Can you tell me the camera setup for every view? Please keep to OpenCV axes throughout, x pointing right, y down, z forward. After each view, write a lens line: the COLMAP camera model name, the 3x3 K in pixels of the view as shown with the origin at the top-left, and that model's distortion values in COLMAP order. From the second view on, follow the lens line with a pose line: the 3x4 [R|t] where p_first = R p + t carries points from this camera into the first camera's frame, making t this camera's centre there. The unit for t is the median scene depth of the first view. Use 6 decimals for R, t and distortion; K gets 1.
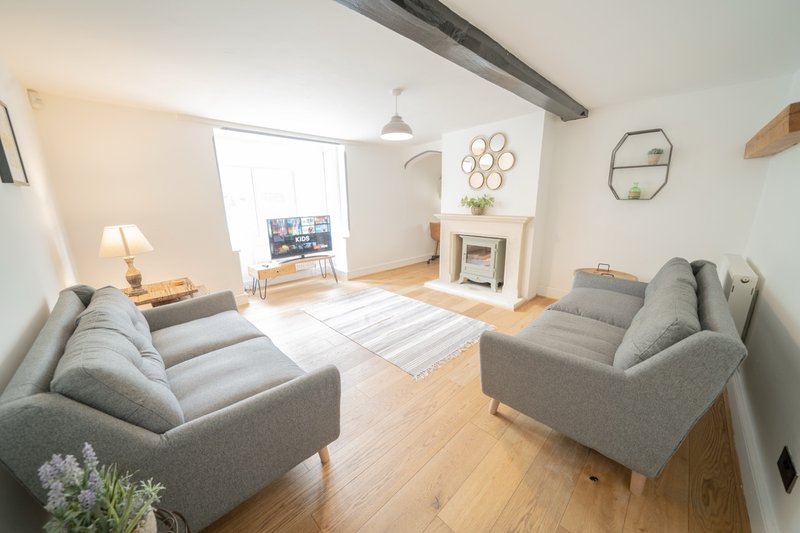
lens RADIAL K [[282.8, 0, 400.0], [0, 282.8, 266.5], [0, 0, 1]] dist [-0.001036, -0.000045]
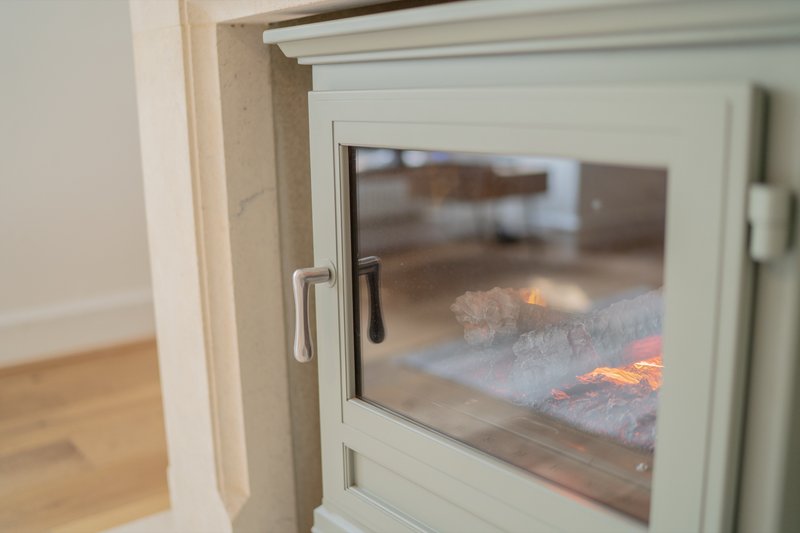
lens RADIAL K [[815.2, 0, 402.0], [0, 815.2, 252.1], [0, 0, 1]] dist [-0.105157, 0.011050]
pose [[0.993547, 0.009995, -0.112980, 0.292876], [-0.014889, 0.998983, -0.042550, -0.045250], [0.112440, 0.043958, 0.992686, 0.858066]]
